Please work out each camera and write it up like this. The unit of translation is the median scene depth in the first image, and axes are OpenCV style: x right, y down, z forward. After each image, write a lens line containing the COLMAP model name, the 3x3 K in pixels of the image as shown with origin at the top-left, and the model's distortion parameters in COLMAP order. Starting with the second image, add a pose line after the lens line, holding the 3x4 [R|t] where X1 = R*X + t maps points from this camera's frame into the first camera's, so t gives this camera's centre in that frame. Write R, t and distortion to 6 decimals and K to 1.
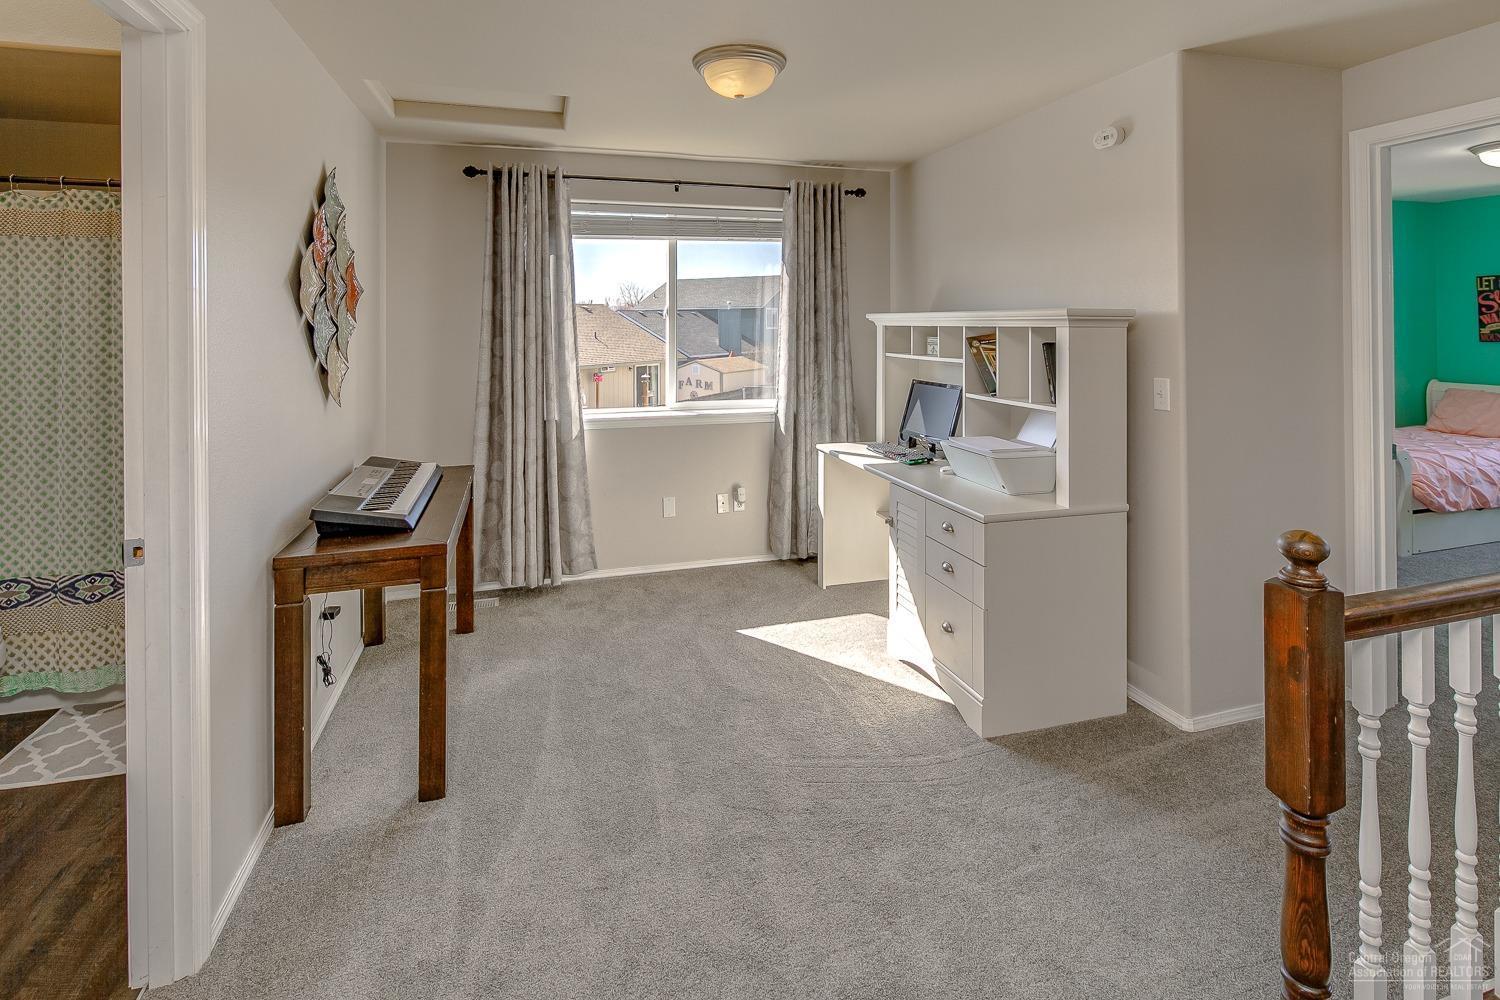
lens RADIAL K [[722.4, 0, 743.2], [0, 722.4, 315.0], [0, 0, 1]] dist [-0.002321, -0.000596]
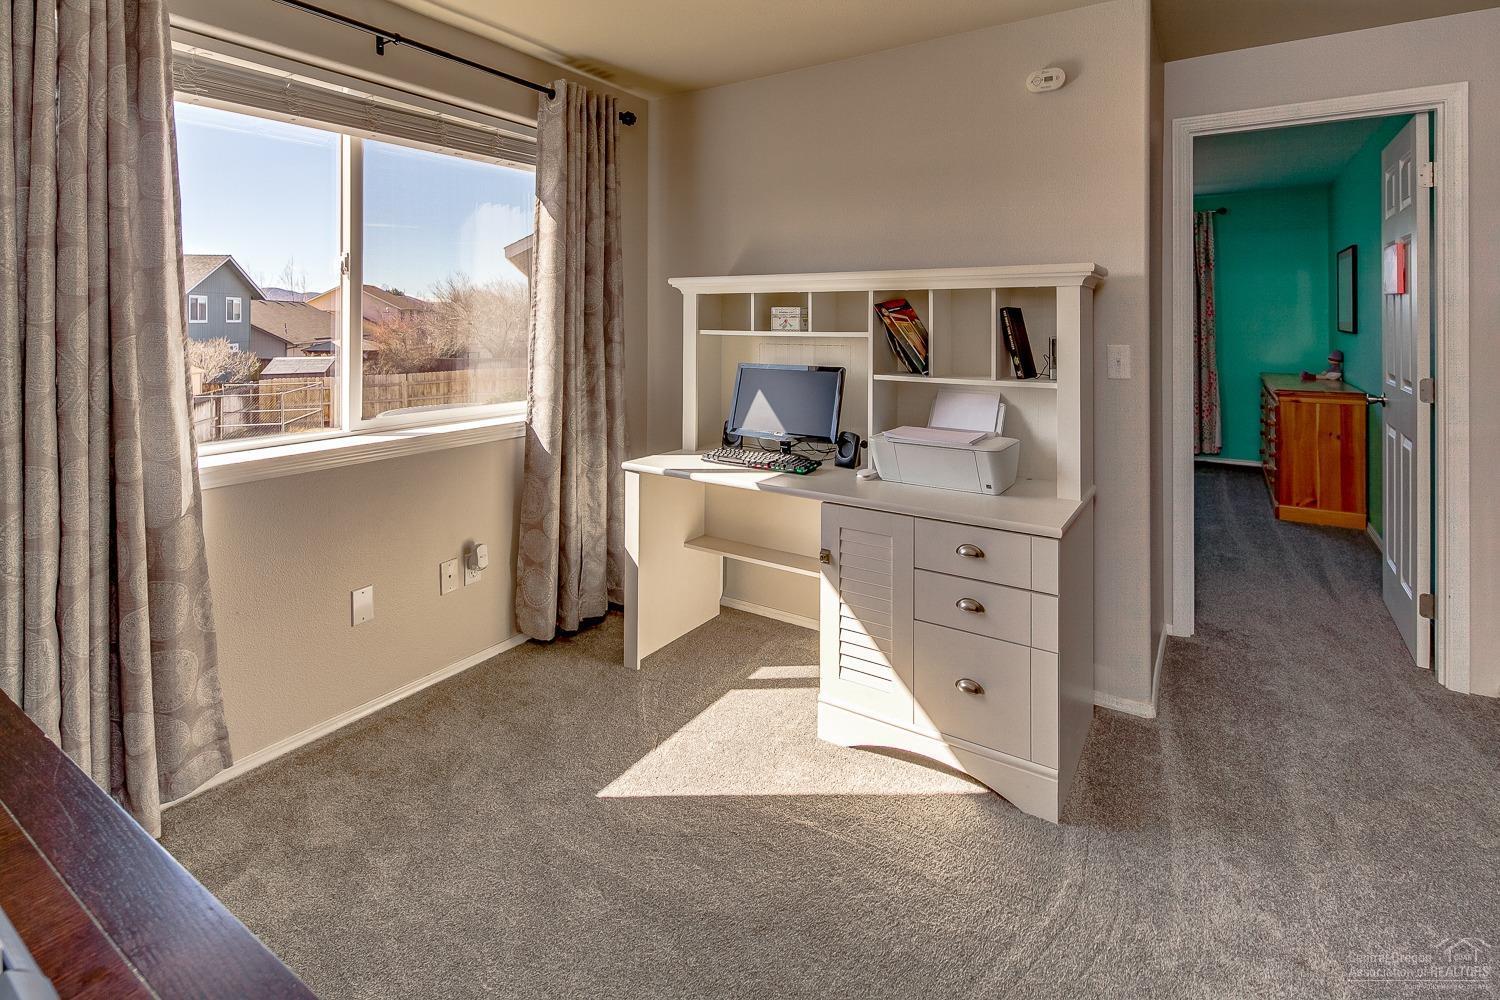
lens RADIAL K [[722.4, 0, 743.2], [0, 722.4, 315.0], [0, 0, 1]] dist [-0.002321, -0.000596]
pose [[0.765559, 0.007792, 0.643319, -0.264415], [-0.011474, 0.999933, 0.001543, 0.036422], [-0.643264, -0.008562, 0.765597, 0.410516]]
